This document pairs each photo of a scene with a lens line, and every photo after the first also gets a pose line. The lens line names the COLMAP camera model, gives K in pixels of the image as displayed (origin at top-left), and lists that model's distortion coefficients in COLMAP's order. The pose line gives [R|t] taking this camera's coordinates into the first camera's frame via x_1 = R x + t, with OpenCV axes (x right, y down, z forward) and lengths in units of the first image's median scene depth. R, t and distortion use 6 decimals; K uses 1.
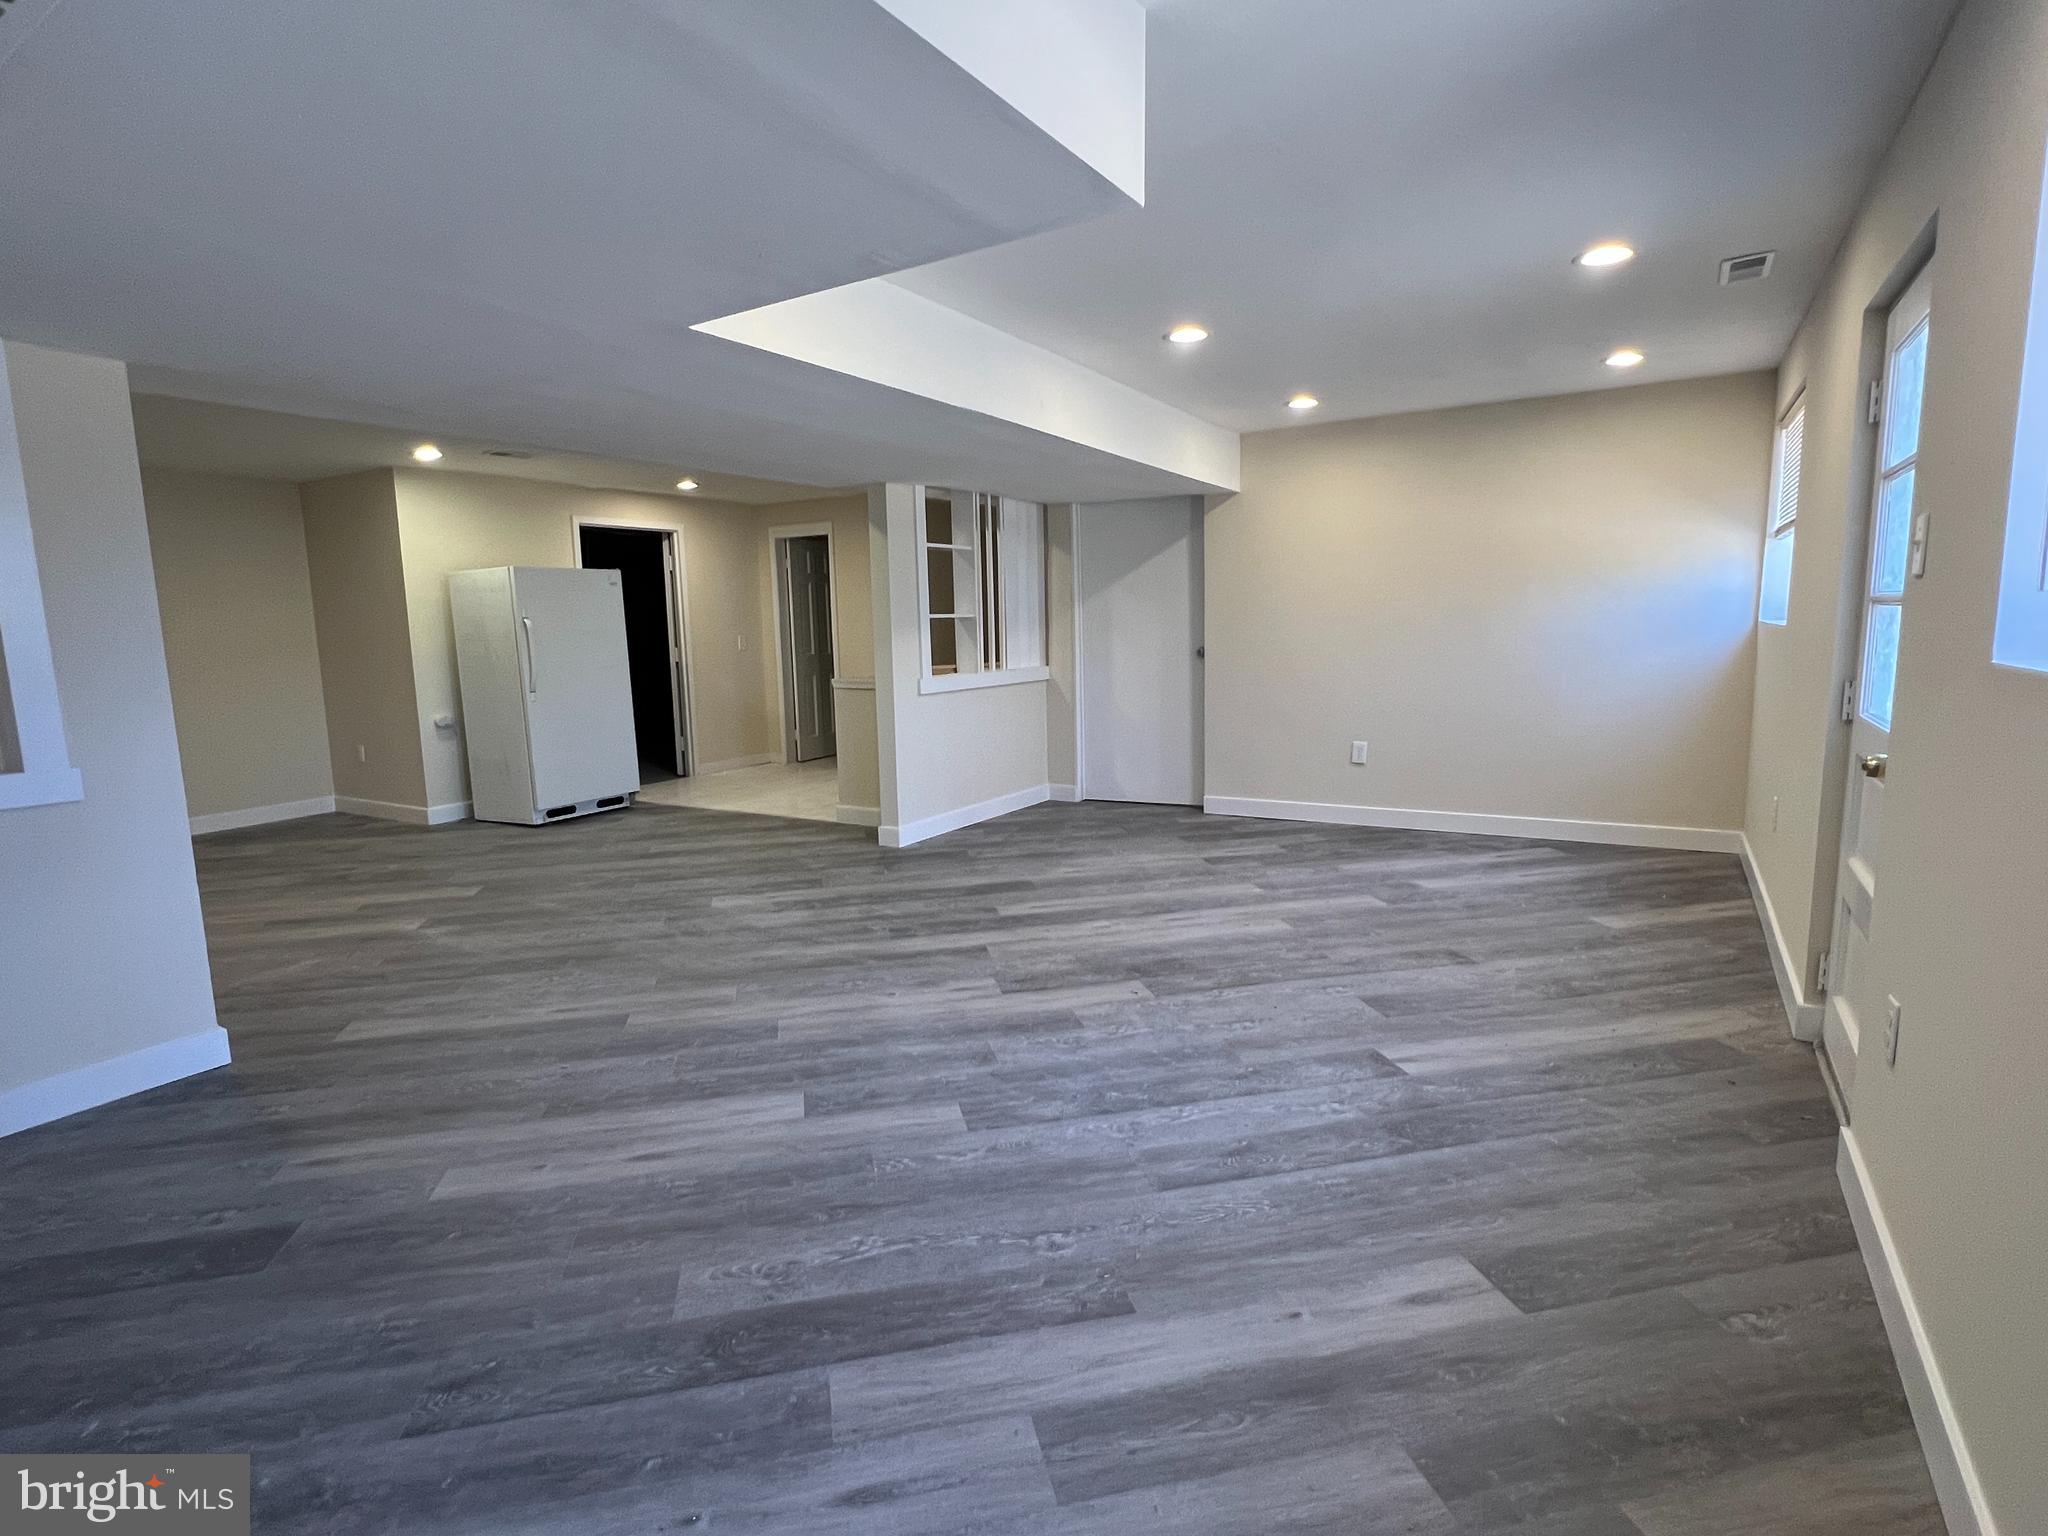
lens RADIAL K [[1021.8, 0, 1015.8], [0, 1021.8, 763.4], [0, 0, 1]] dist [-0.000175, 0.000731]
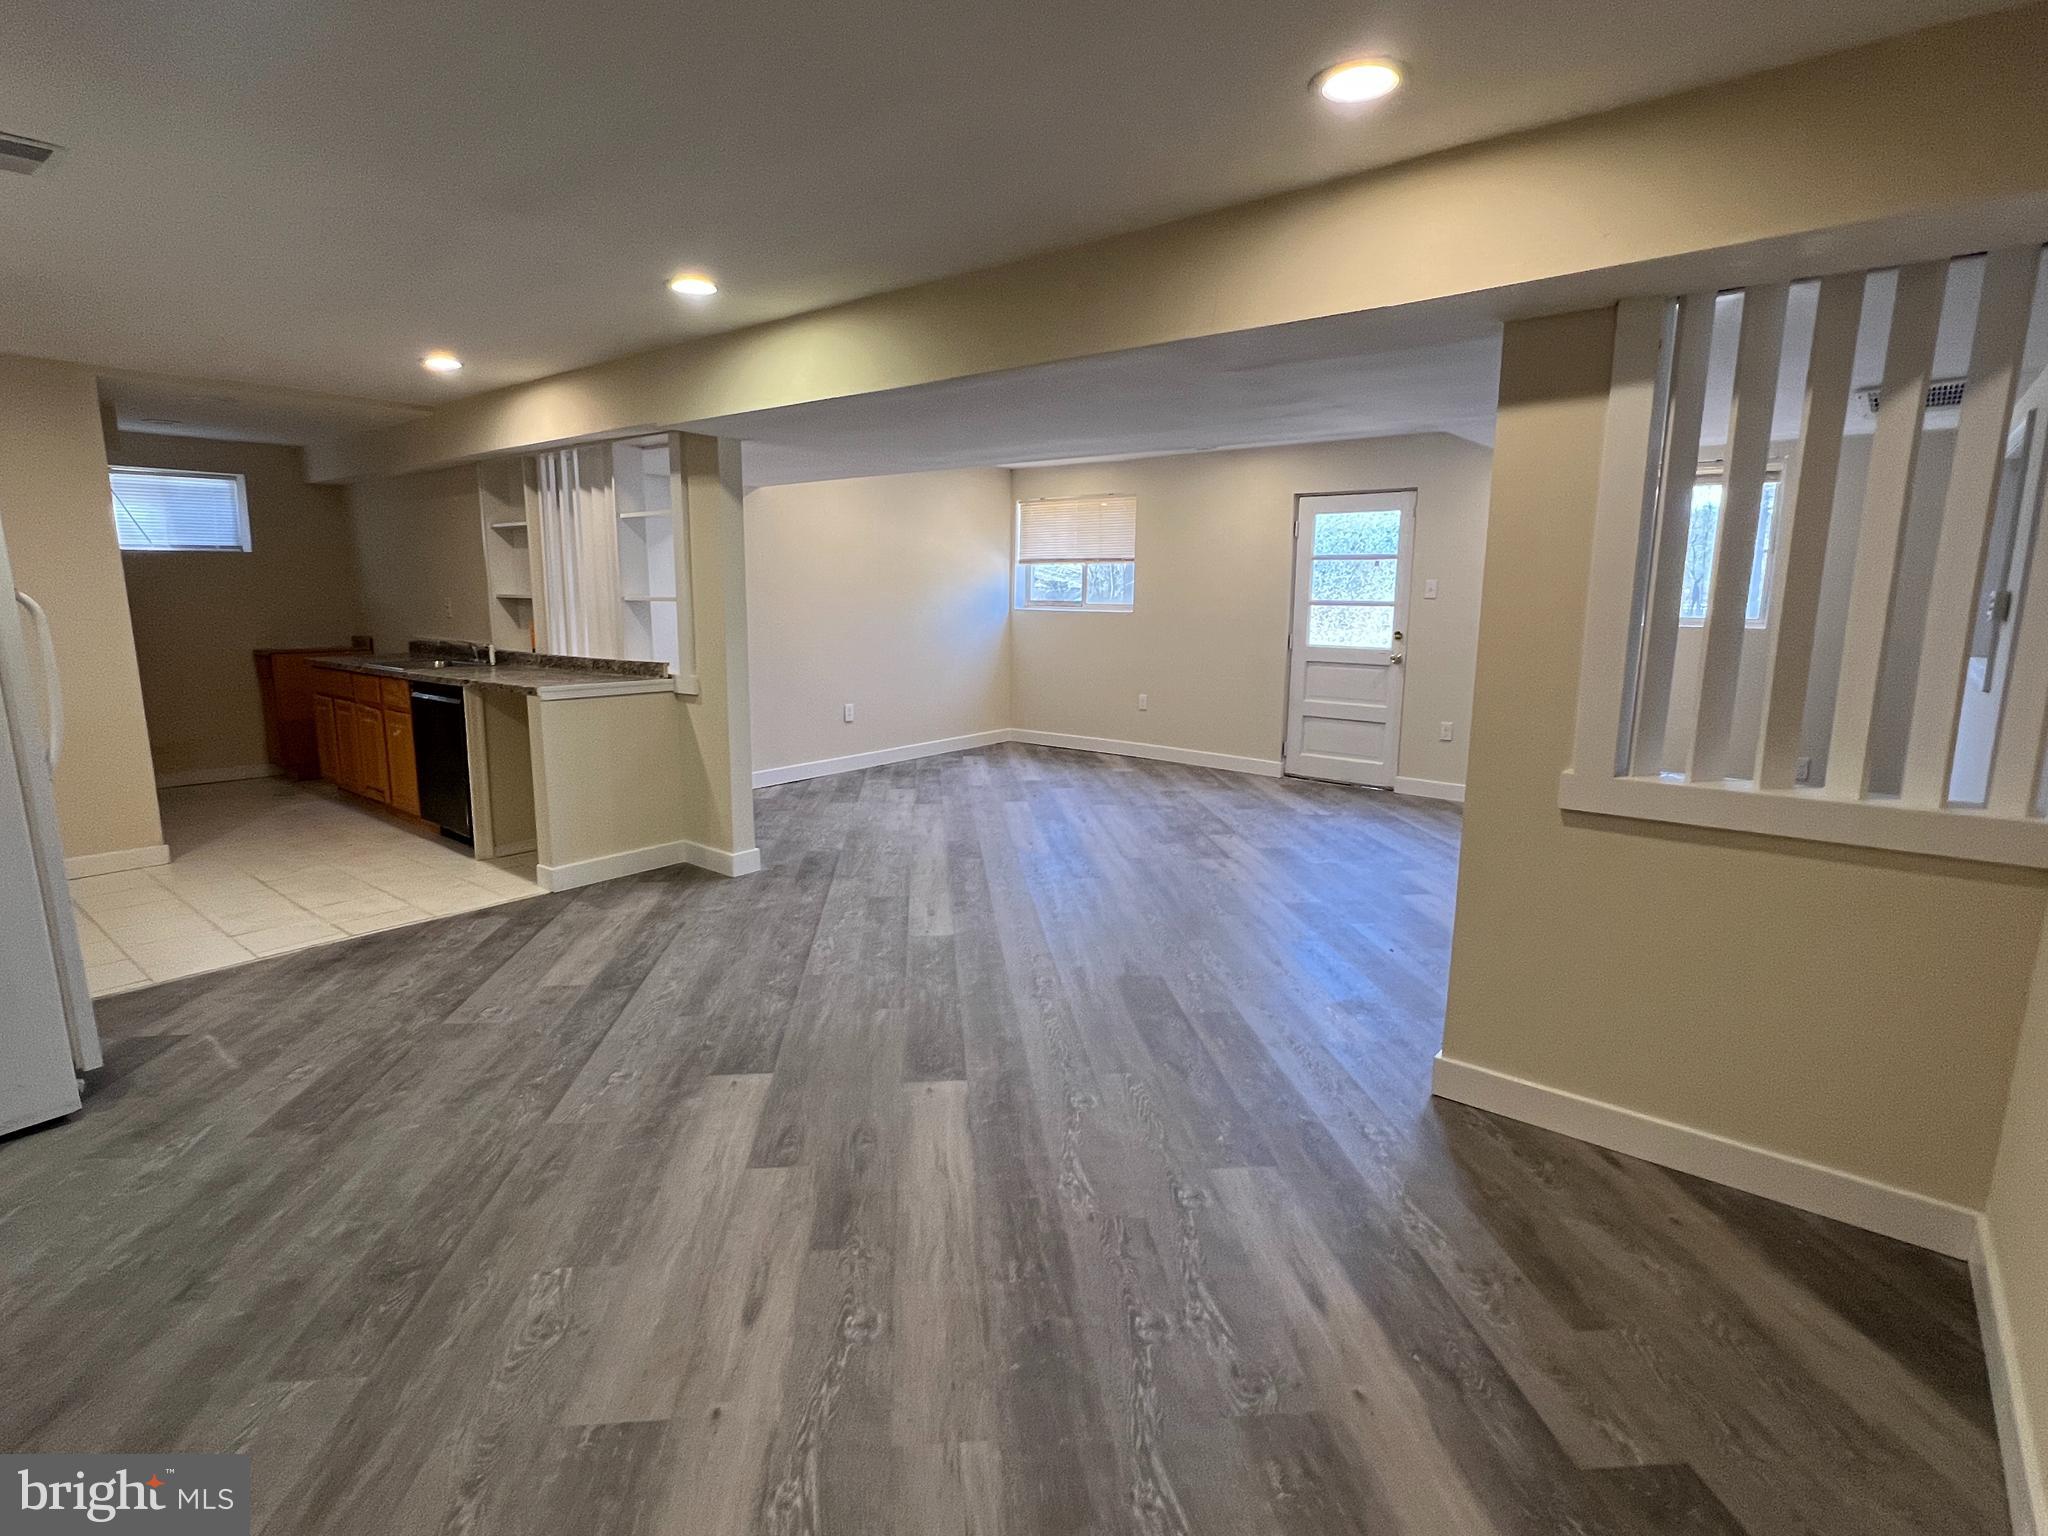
lens RADIAL K [[1021.8, 0, 1015.8], [0, 1021.8, 763.4], [0, 0, 1]] dist [-0.000175, 0.000731]
pose [[0.128356, -0.142812, 0.981392, -1.238972], [0.126567, 0.983844, 0.126615, -0.118517], [-0.983619, 0.107960, 0.144357, 0.883864]]
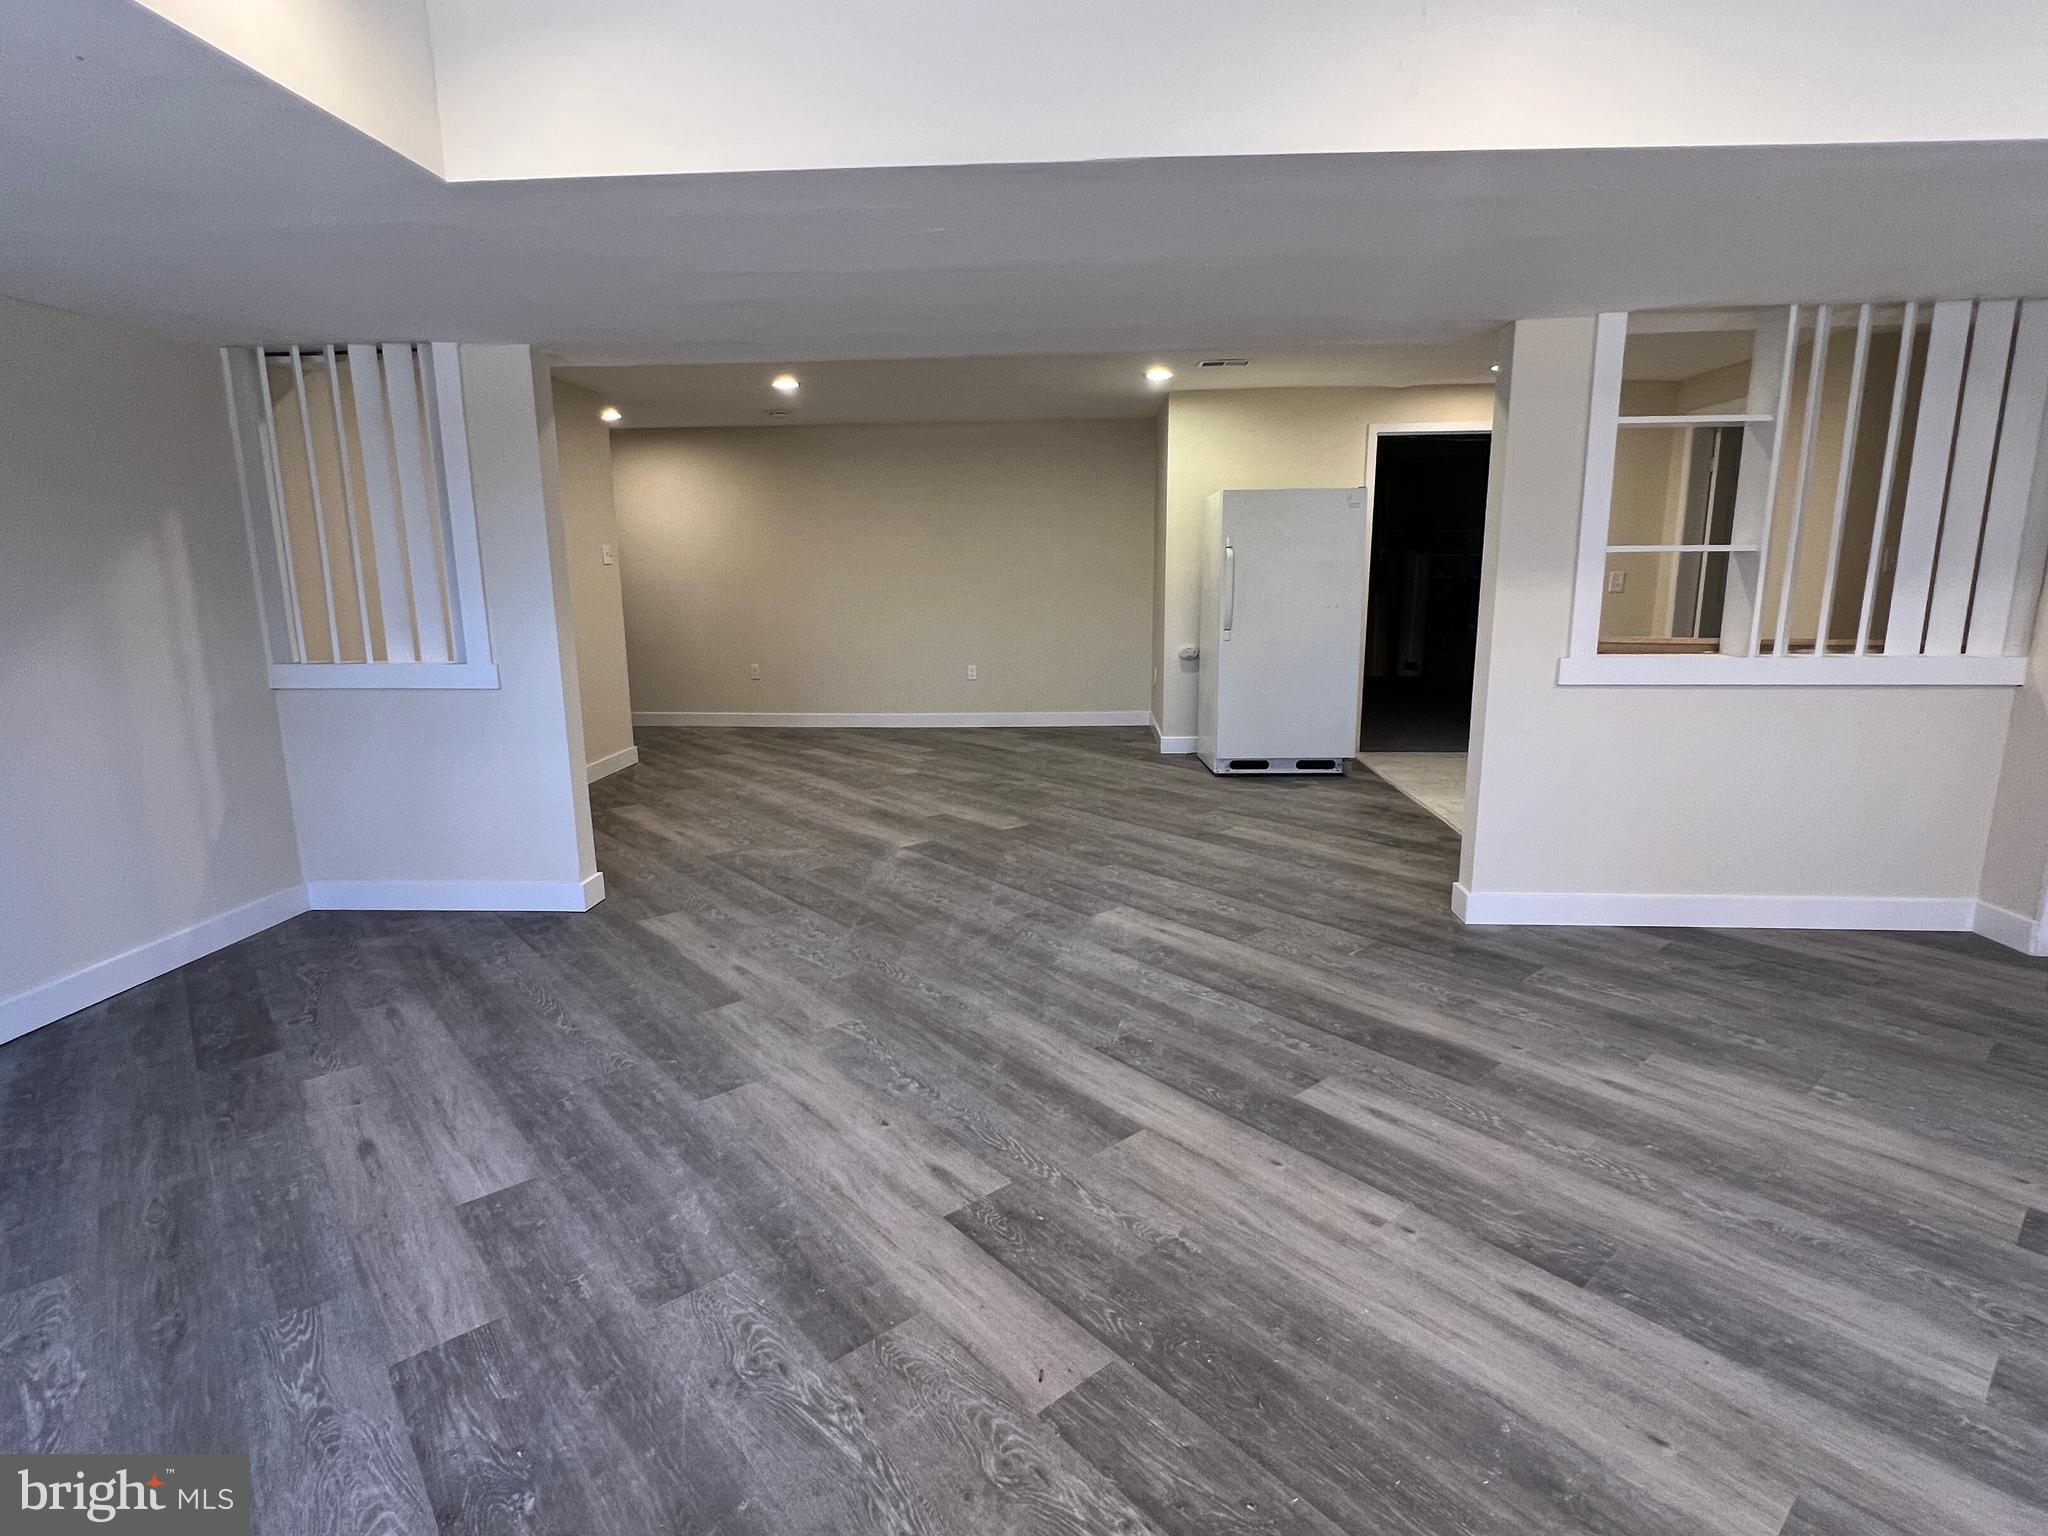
lens RADIAL K [[1021.8, 0, 1015.8], [0, 1021.8, 763.4], [0, 0, 1]] dist [-0.000175, 0.000731]
pose [[0.467256, 0.188723, -0.863745, 0.377770], [-0.123846, 0.981291, 0.147410, -0.097403], [0.875405, 0.038093, 0.481887, 0.611068]]
